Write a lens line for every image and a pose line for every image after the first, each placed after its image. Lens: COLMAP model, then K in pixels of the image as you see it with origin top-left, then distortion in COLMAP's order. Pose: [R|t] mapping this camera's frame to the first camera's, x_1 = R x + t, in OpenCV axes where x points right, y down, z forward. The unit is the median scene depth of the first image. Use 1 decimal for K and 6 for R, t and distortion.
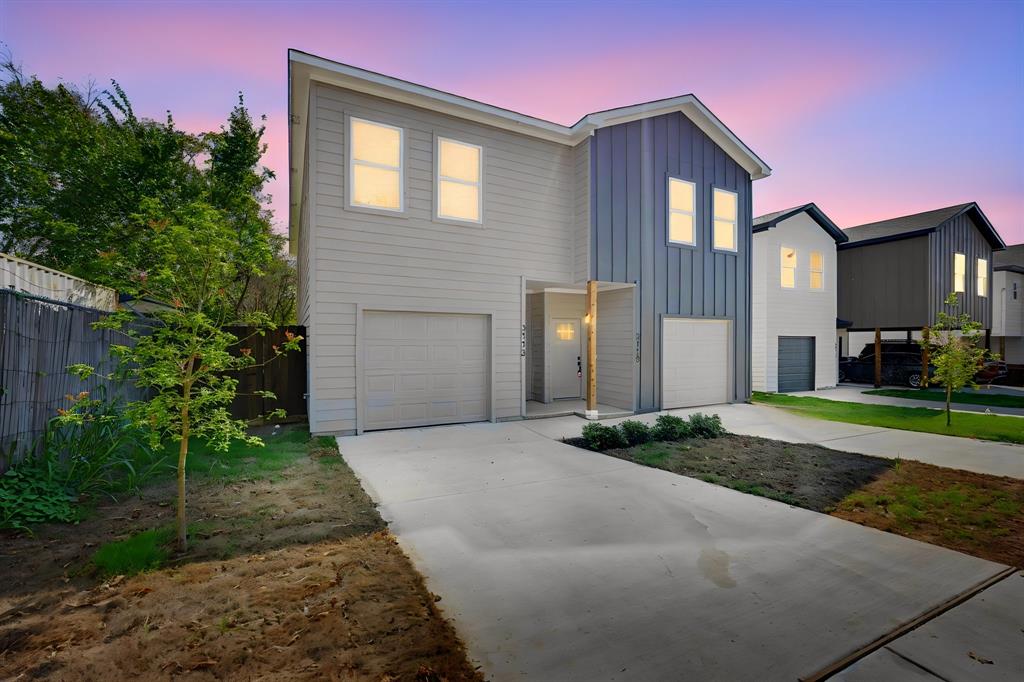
lens RADIAL K [[440.4, 0, 512.1], [0, 440.4, 342.5], [0, 0, 1]] dist [-0.000447, -0.000173]
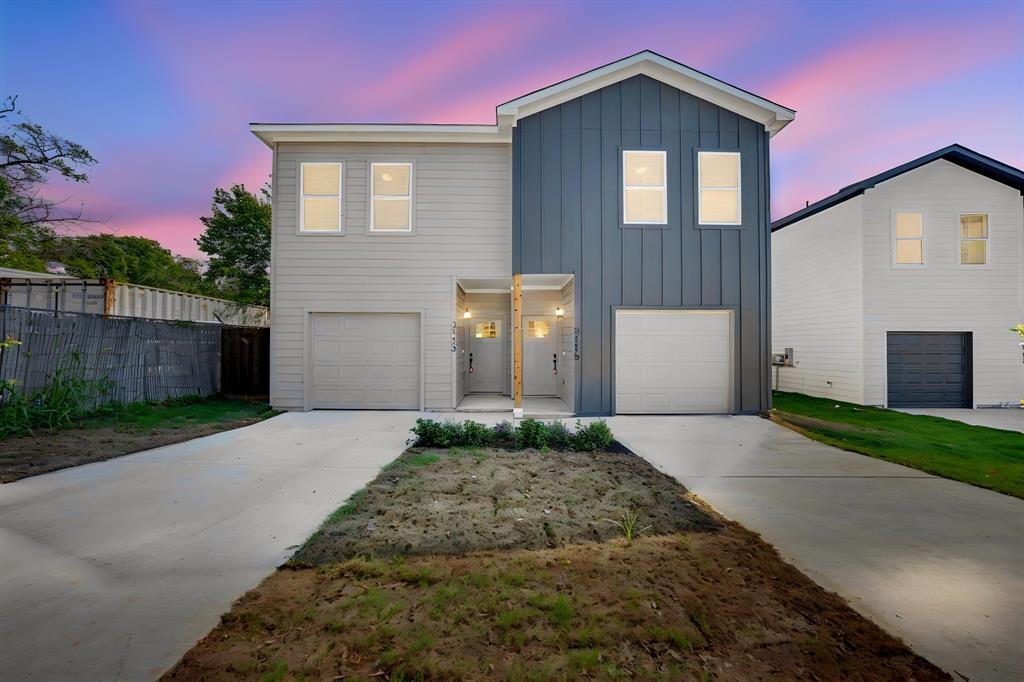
lens RADIAL K [[365.3, 0, 510.0], [0, 365.3, 341.3], [0, 0, 1]] dist [-0.001917, 0.000112]
pose [[0.894297, -0.007561, -0.447409, 0.467296], [-0.000269, 0.999848, -0.017434, 0.019694], [0.447473, 0.015712, 0.894159, 0.240654]]
